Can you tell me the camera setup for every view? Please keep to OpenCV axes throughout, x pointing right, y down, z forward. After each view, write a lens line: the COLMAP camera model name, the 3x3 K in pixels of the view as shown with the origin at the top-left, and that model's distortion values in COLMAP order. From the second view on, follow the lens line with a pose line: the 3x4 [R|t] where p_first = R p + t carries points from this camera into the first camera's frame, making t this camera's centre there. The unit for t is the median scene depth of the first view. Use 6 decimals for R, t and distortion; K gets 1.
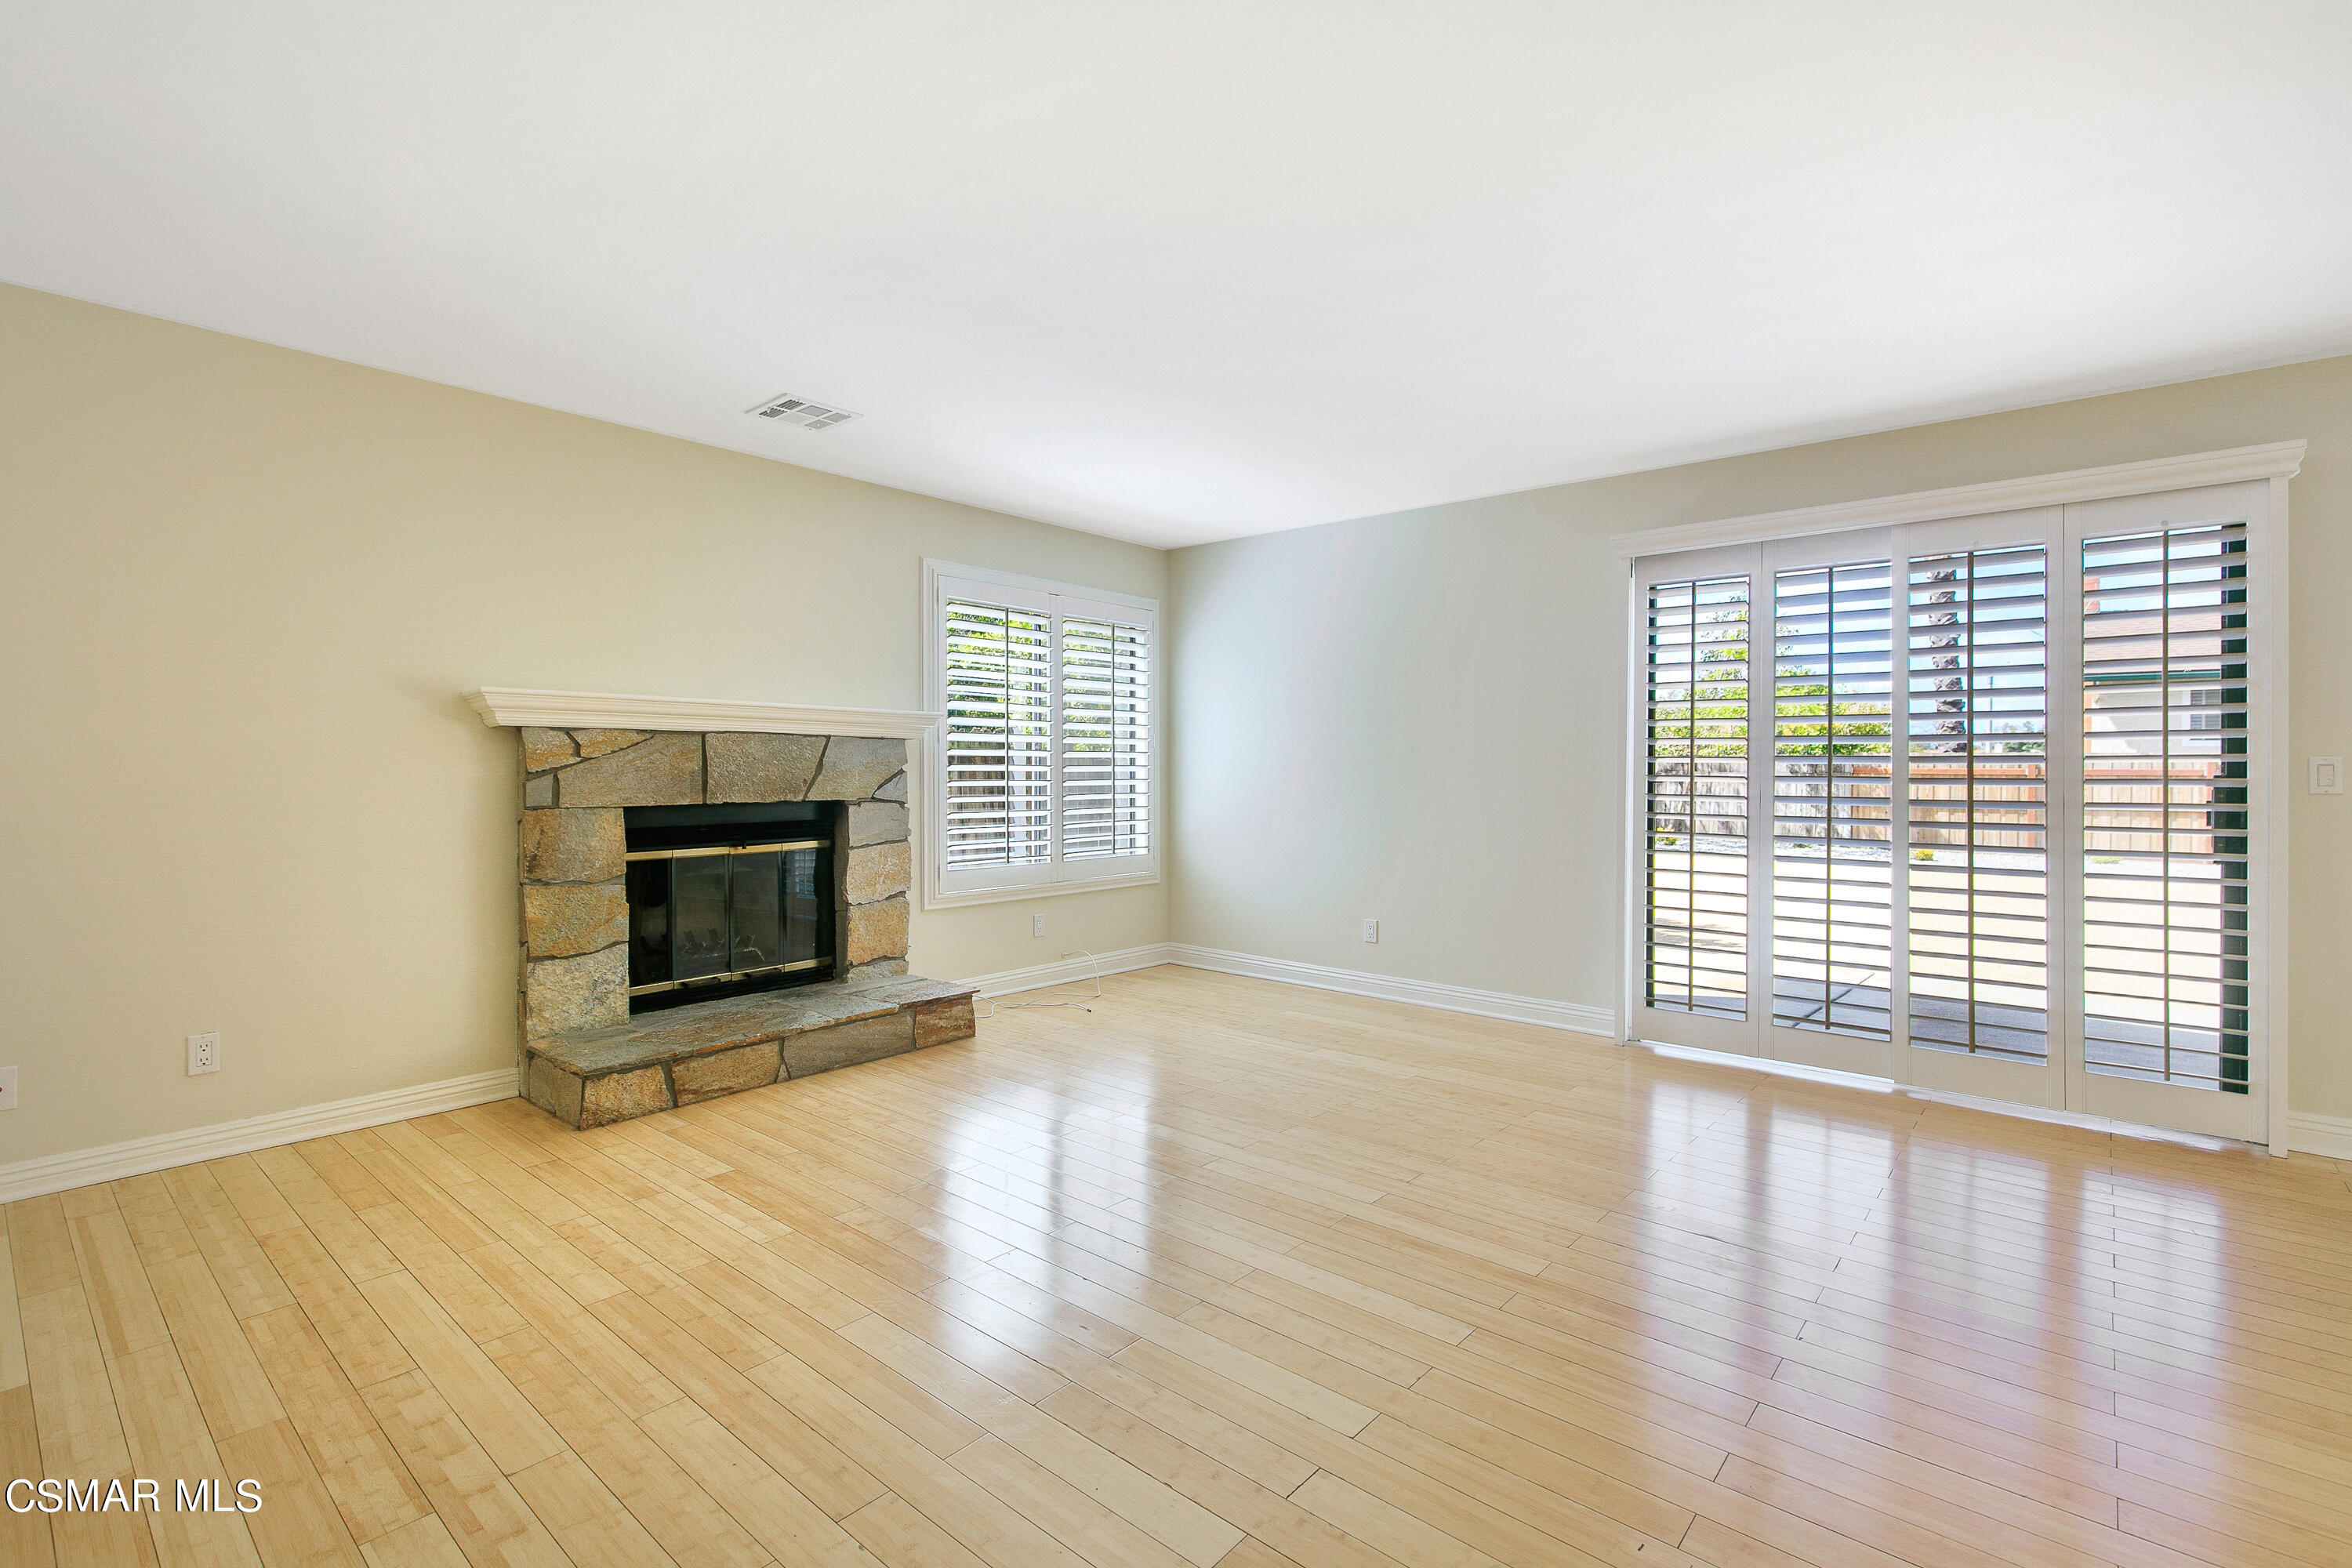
lens RADIAL K [[1075.9, 0, 1178.9], [0, 1075.9, 775.4], [0, 0, 1]] dist [0.002377, -0.000942]
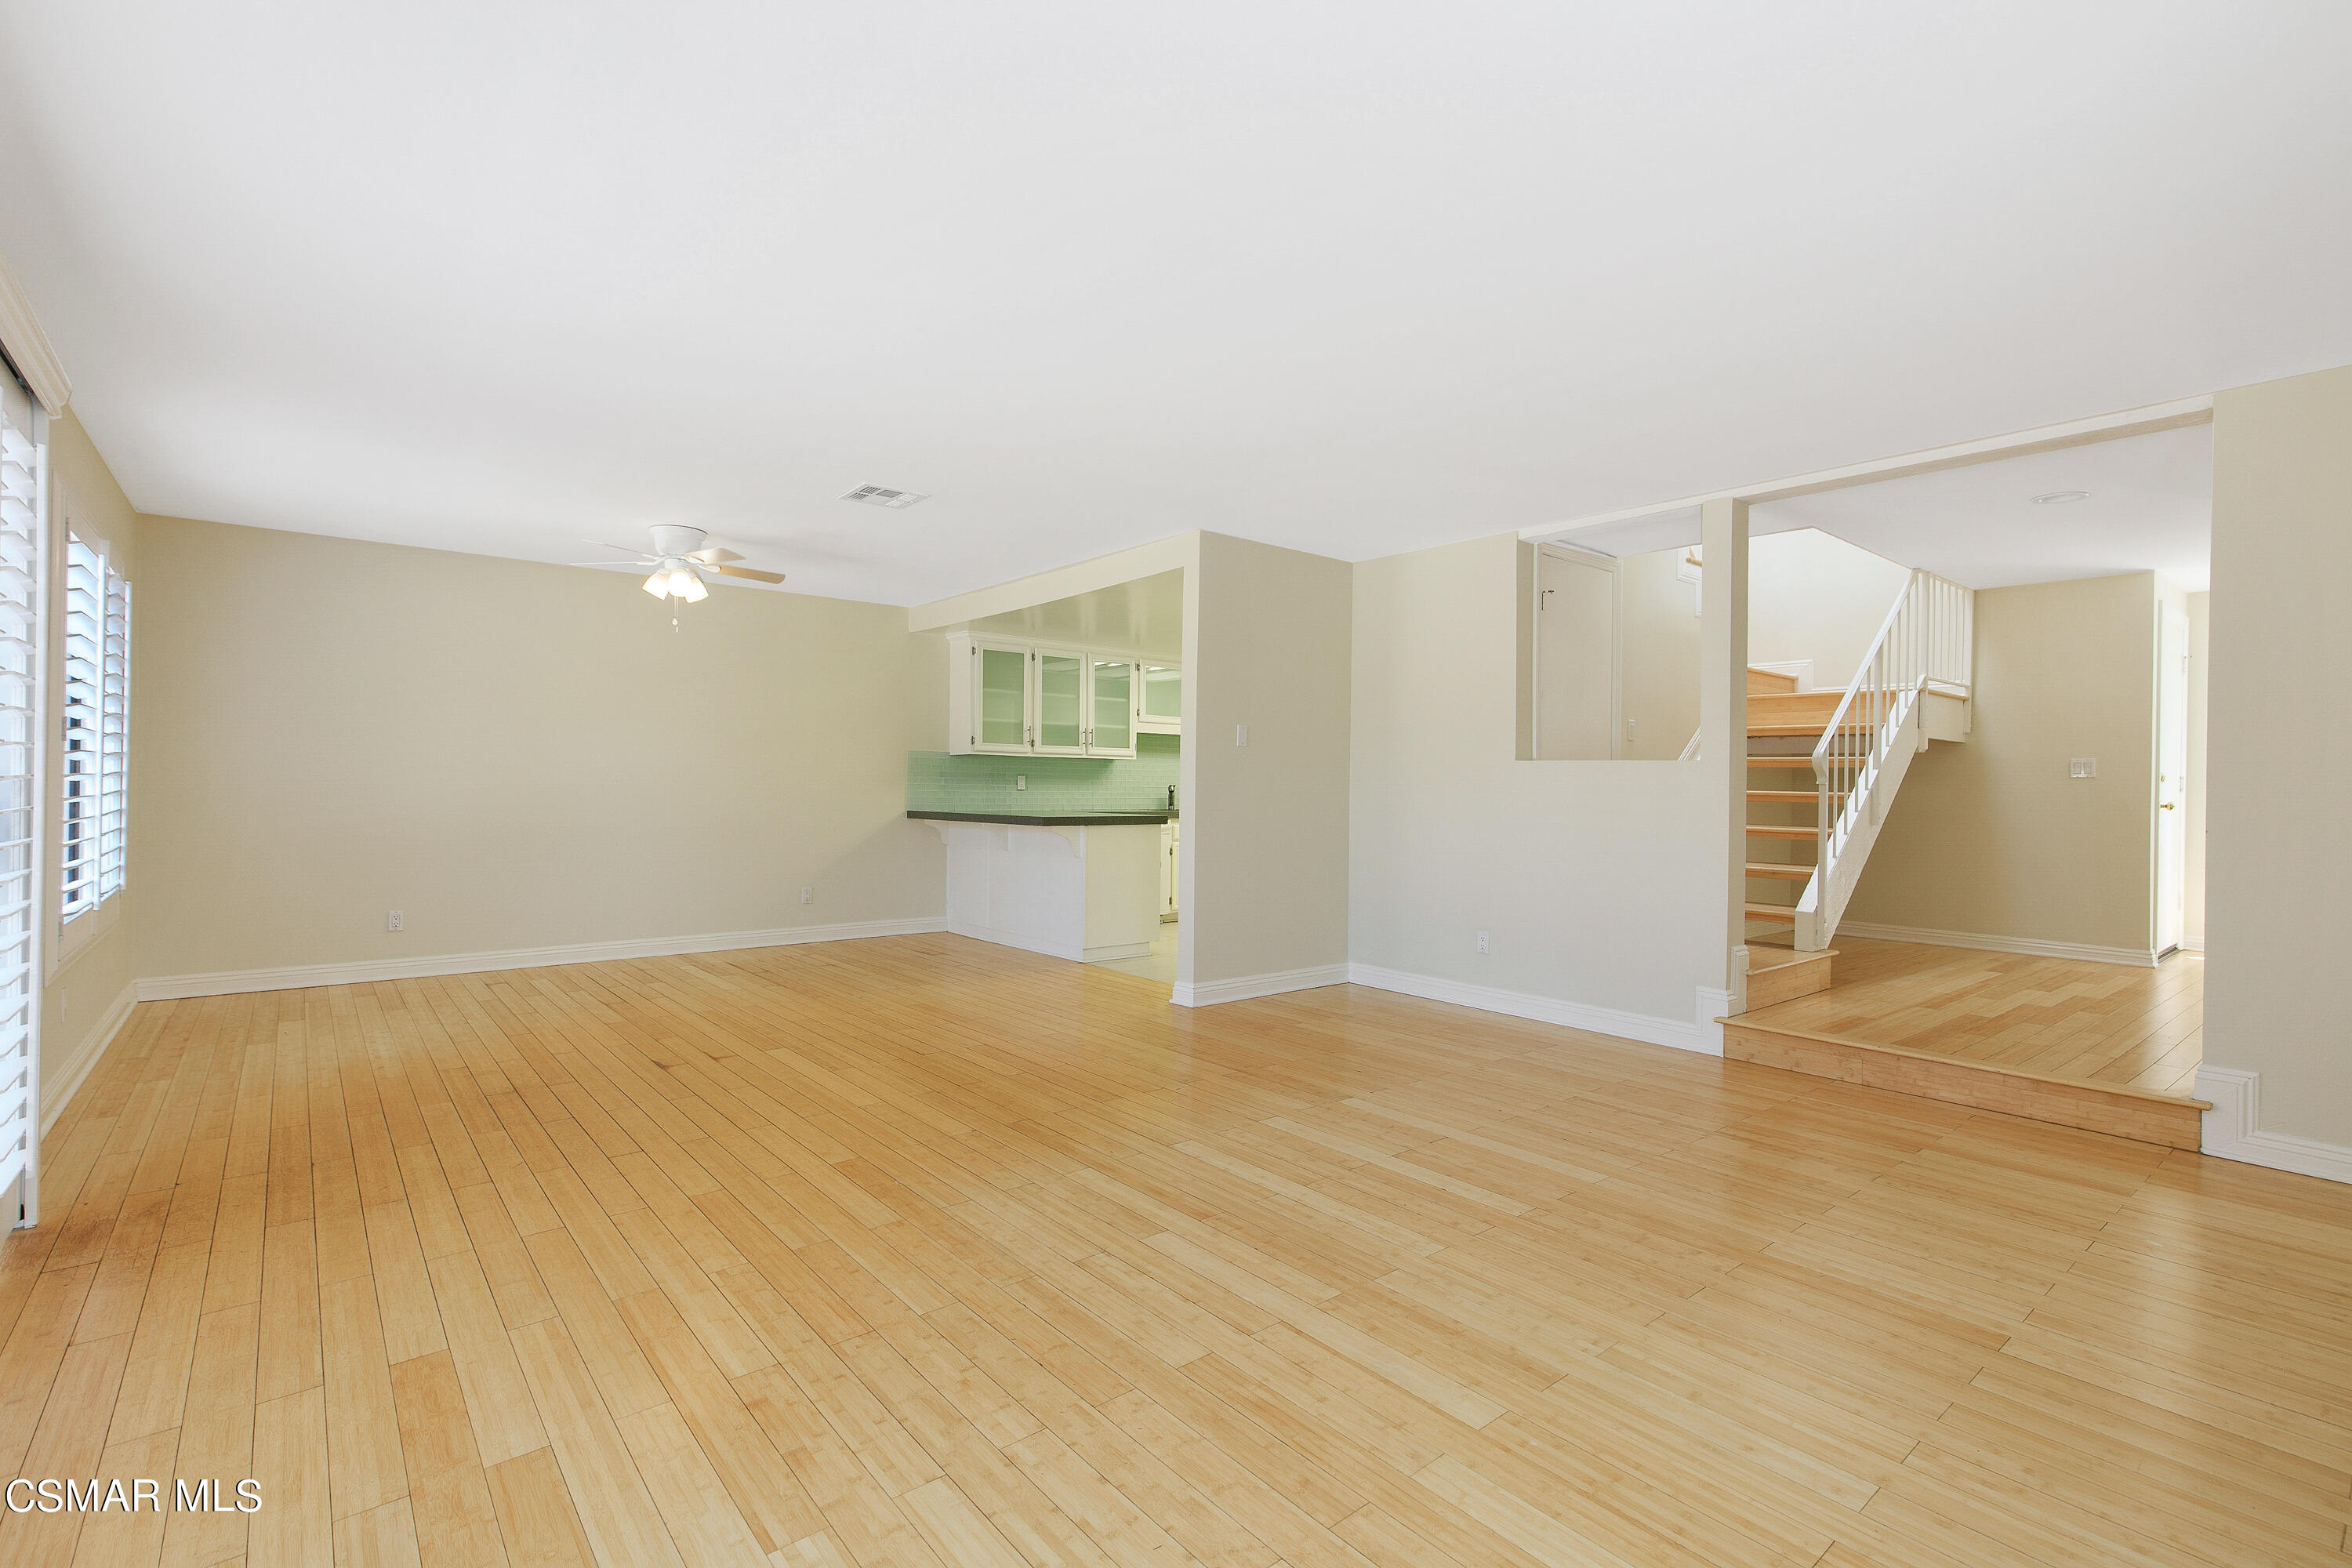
lens RADIAL K [[1075.9, 0, 1170.1], [0, 1075.9, 788.0], [0, 0, 1]] dist [0.002377, -0.000942]
pose [[-0.985523, -0.015773, 0.168805, 0.019965], [-0.013925, 0.999829, 0.012128, -0.010933], [-0.168967, 0.009602, -0.985575, 2.013727]]
